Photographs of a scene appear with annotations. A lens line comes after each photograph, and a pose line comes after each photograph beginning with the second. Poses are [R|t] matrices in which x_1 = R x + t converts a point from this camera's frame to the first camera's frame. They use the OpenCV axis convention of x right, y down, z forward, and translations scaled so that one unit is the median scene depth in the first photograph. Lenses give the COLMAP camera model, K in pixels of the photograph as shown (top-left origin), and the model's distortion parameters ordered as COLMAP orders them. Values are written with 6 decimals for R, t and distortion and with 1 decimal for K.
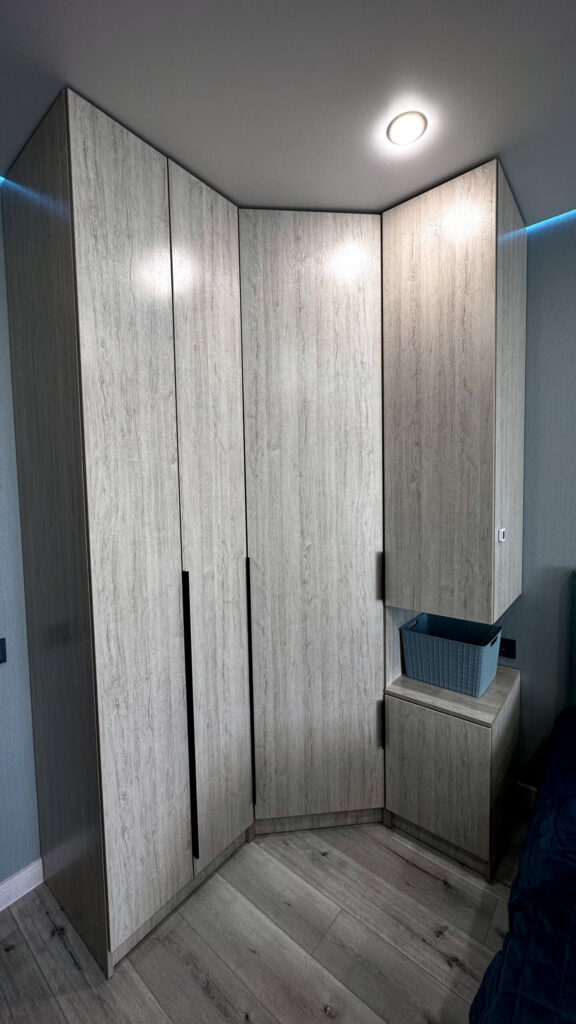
lens RADIAL K [[408.2, 0, 286.9], [0, 408.2, 513.1], [0, 0, 1]] dist [-0.003778, 0.000957]
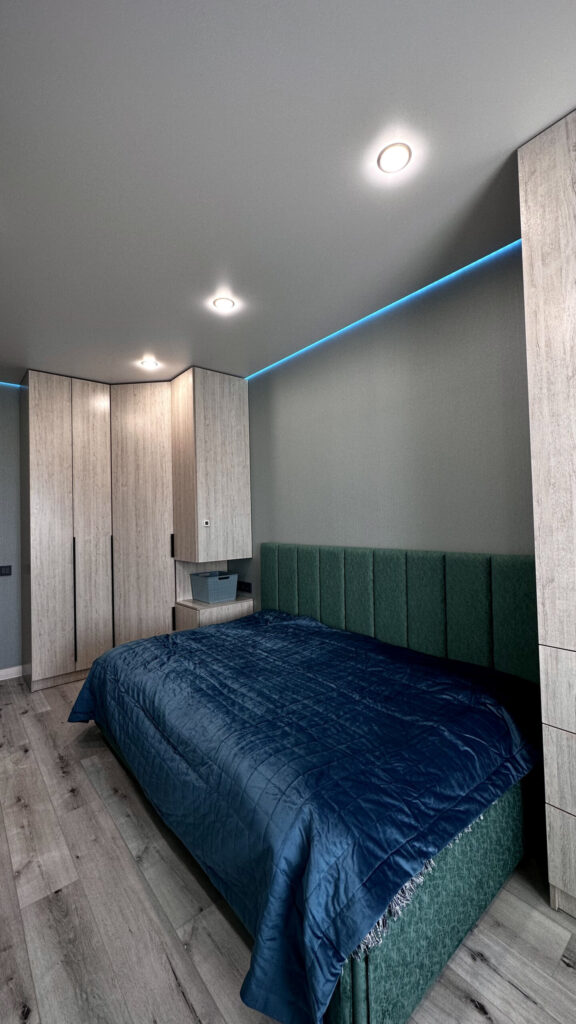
lens RADIAL K [[408.2, 0, 286.7], [0, 408.2, 513.4], [0, 0, 1]] dist [-0.003778, 0.000957]
pose [[0.982355, -0.006727, -0.186905, 1.328090], [-0.007819, 0.997002, -0.076981, 0.161842], [0.186862, 0.077084, 0.979357, -1.063538]]
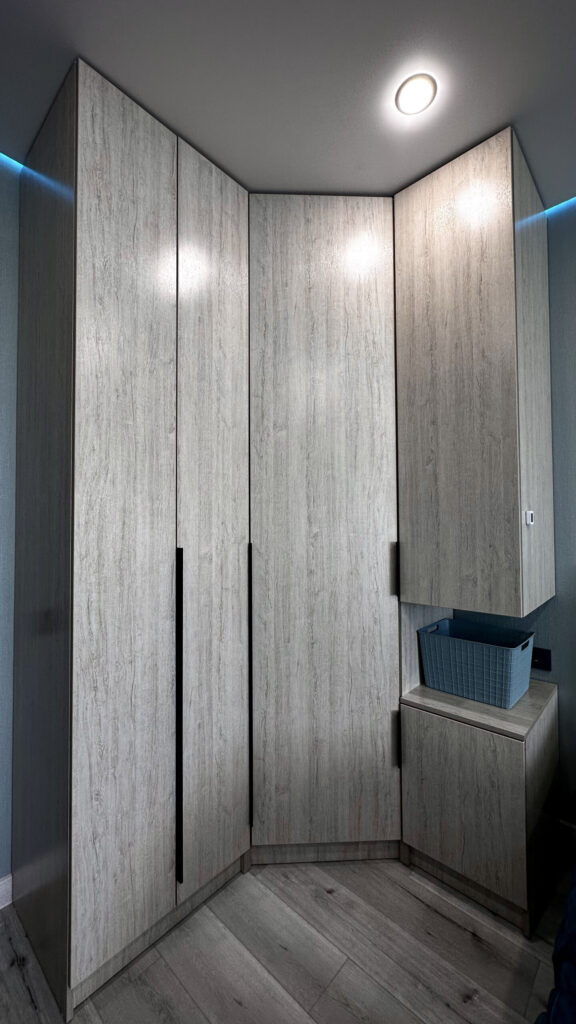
lens RADIAL K [[408.2, 0, 287.0], [0, 408.2, 513.2], [0, 0, 1]] dist [-0.003778, 0.000957]
pose [[0.998410, 0.013264, -0.054786, 0.040630], [-0.018018, 0.996026, -0.087221, 0.126731], [0.053412, 0.088069, 0.994681, 0.074628]]
